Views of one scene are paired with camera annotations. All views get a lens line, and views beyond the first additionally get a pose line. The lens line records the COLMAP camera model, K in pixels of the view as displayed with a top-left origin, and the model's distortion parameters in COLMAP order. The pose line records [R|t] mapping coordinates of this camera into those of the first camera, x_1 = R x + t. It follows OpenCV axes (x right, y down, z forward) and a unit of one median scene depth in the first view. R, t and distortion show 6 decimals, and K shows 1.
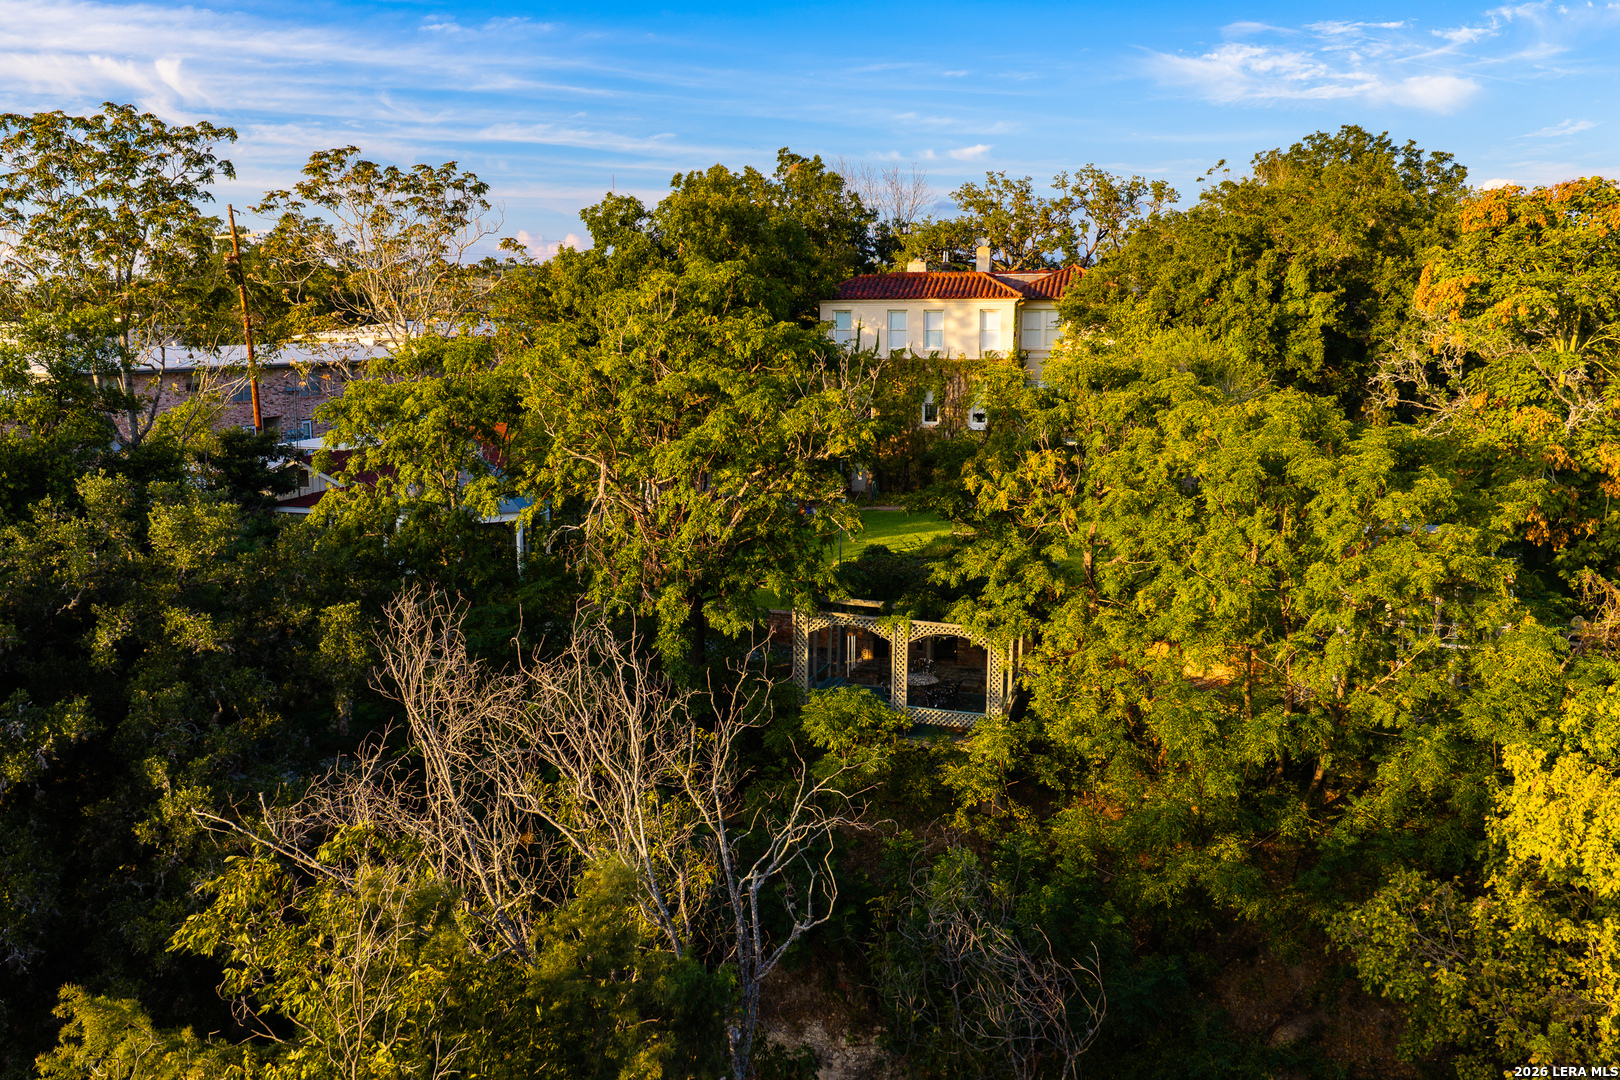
lens RADIAL K [[1362.3, 0, 810.0], [0, 1362.3, 540.0], [0, 0, 1]] dist [0.088155, -0.129060]
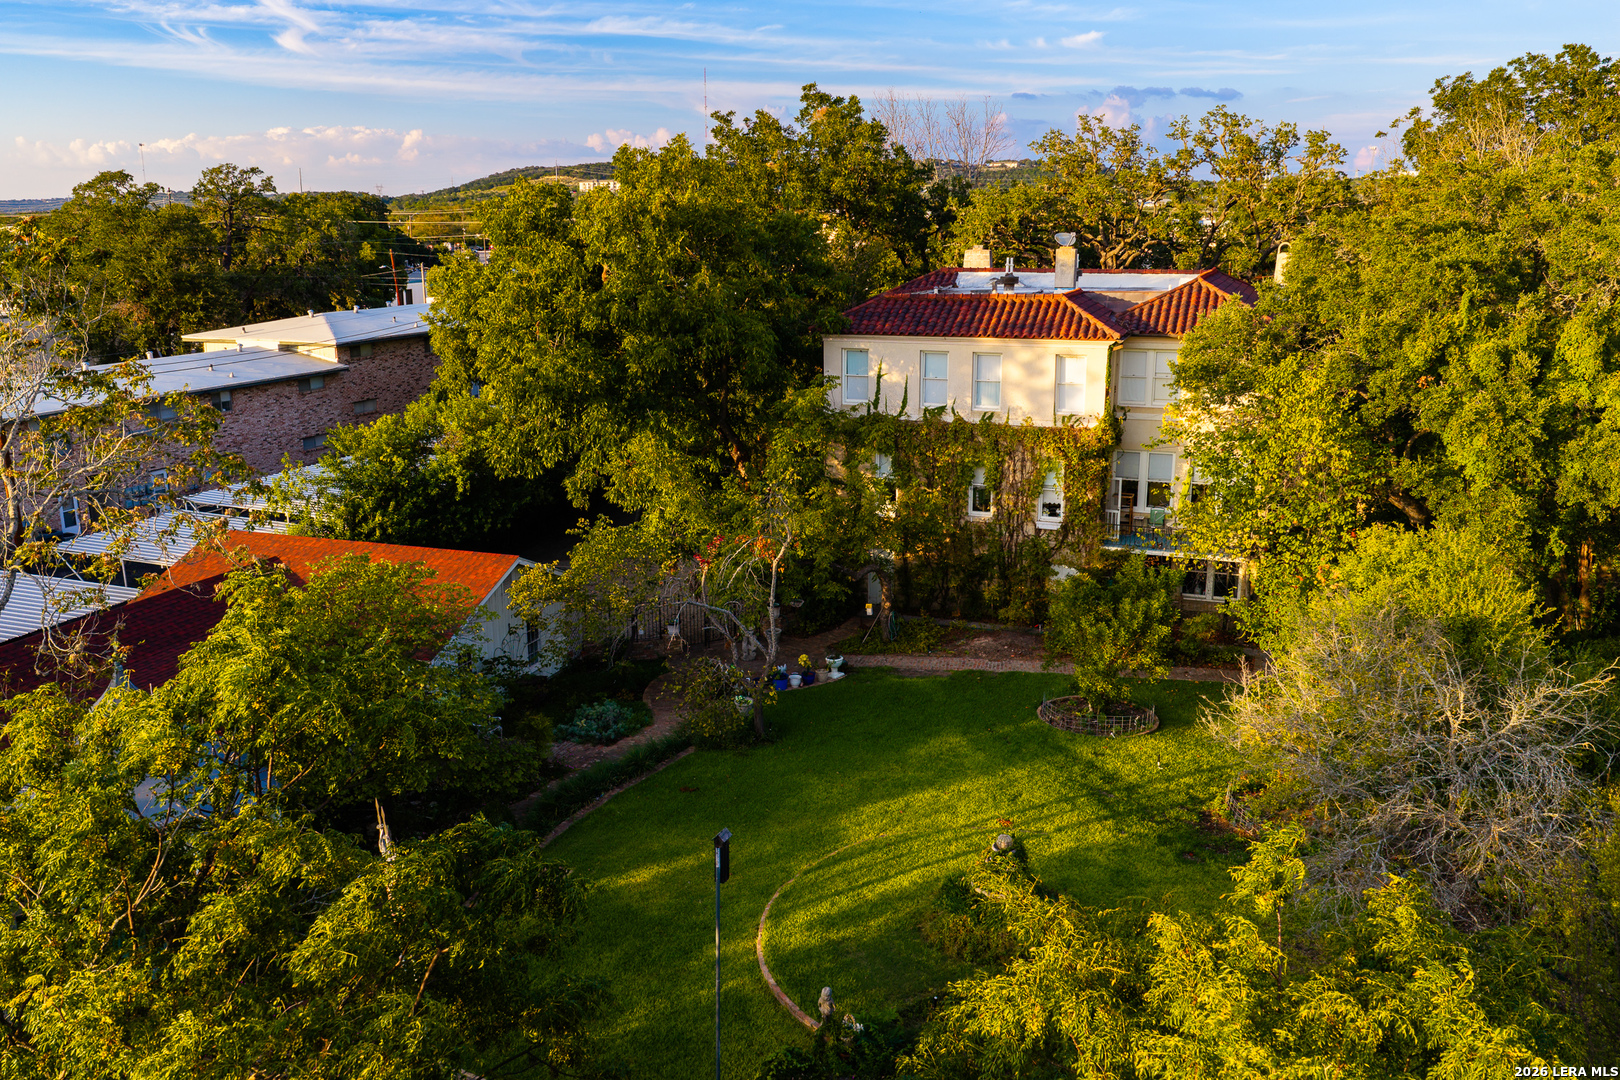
lens RADIAL K [[1362.3, 0, 810.0], [0, 1362.3, 540.0], [0, 0, 1]] dist [0.088155, -0.129060]
pose [[0.997637, 0.014970, -0.067050, 0.049008], [-0.010005, 0.997224, 0.073782, -0.123801], [0.067969, -0.072936, 0.995018, 0.307295]]
